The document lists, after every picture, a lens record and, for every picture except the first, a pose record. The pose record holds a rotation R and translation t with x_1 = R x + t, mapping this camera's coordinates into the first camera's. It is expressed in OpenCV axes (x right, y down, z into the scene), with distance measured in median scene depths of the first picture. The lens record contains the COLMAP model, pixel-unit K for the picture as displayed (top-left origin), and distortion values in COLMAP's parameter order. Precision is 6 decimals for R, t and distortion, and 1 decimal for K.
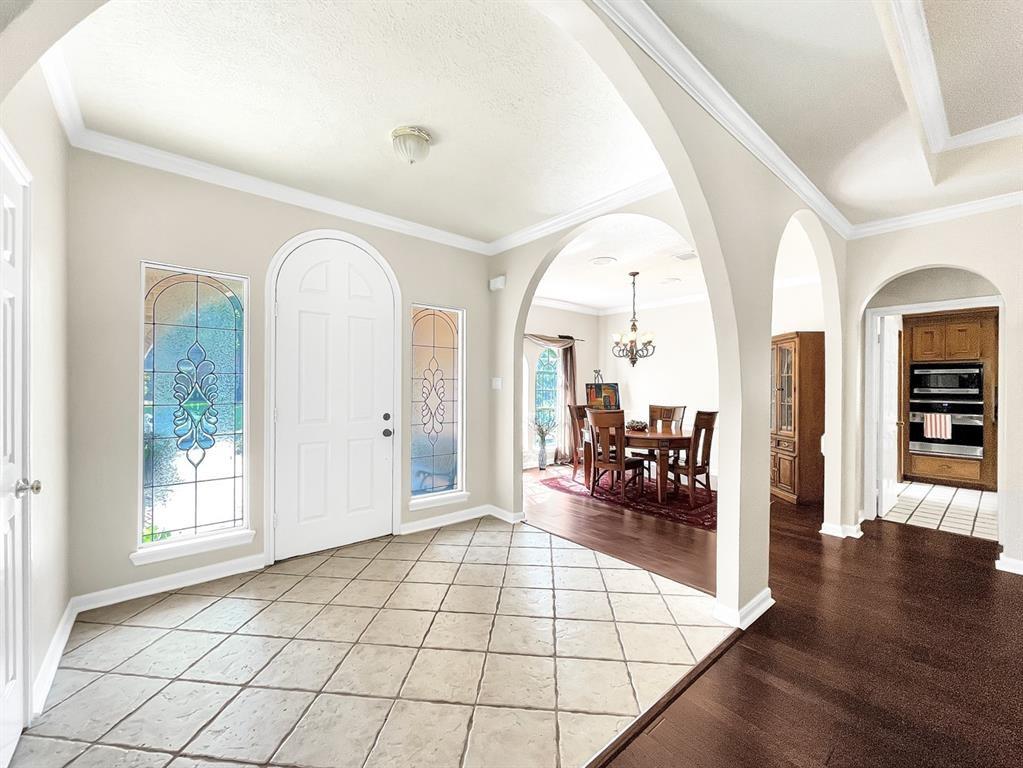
lens RADIAL K [[417.3, 0, 513.8], [0, 417.3, 387.3], [0, 0, 1]] dist [-0.000252, 0.000278]
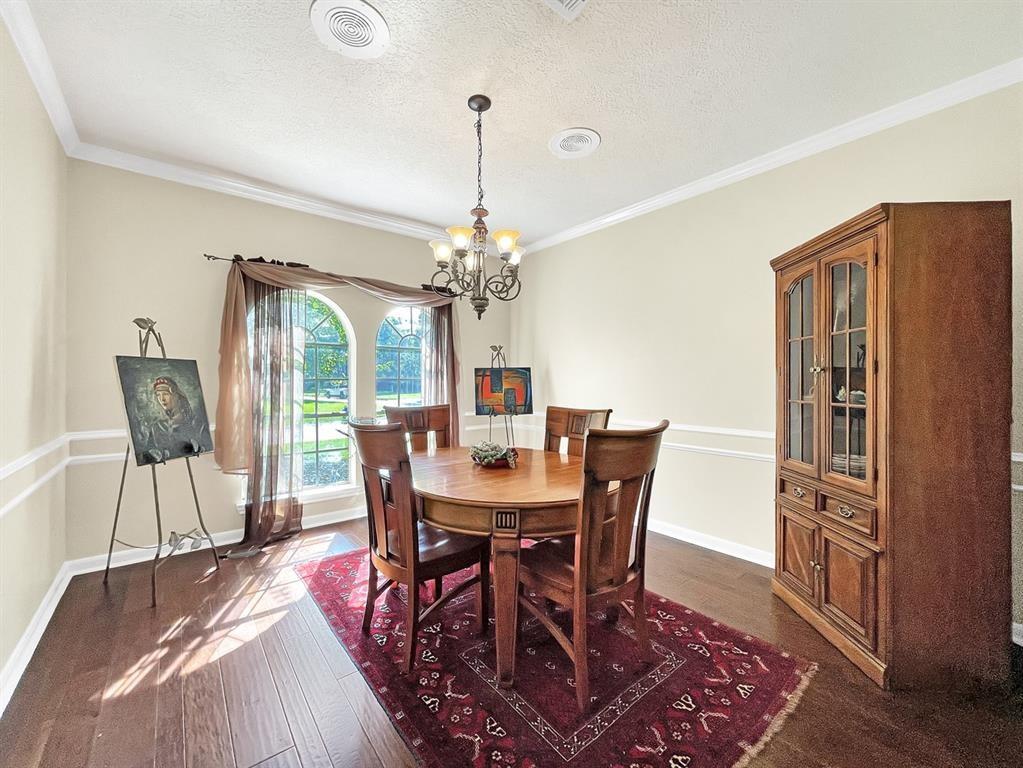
lens RADIAL K [[417.3, 0, 509.4], [0, 417.3, 380.8], [0, 0, 1]] dist [-0.000252, 0.000278]
pose [[0.999753, -0.001726, -0.022177, 0.327231], [0.001638, 0.999991, -0.003986, 0.016714], [0.022184, 0.003949, 0.999746, 0.569787]]
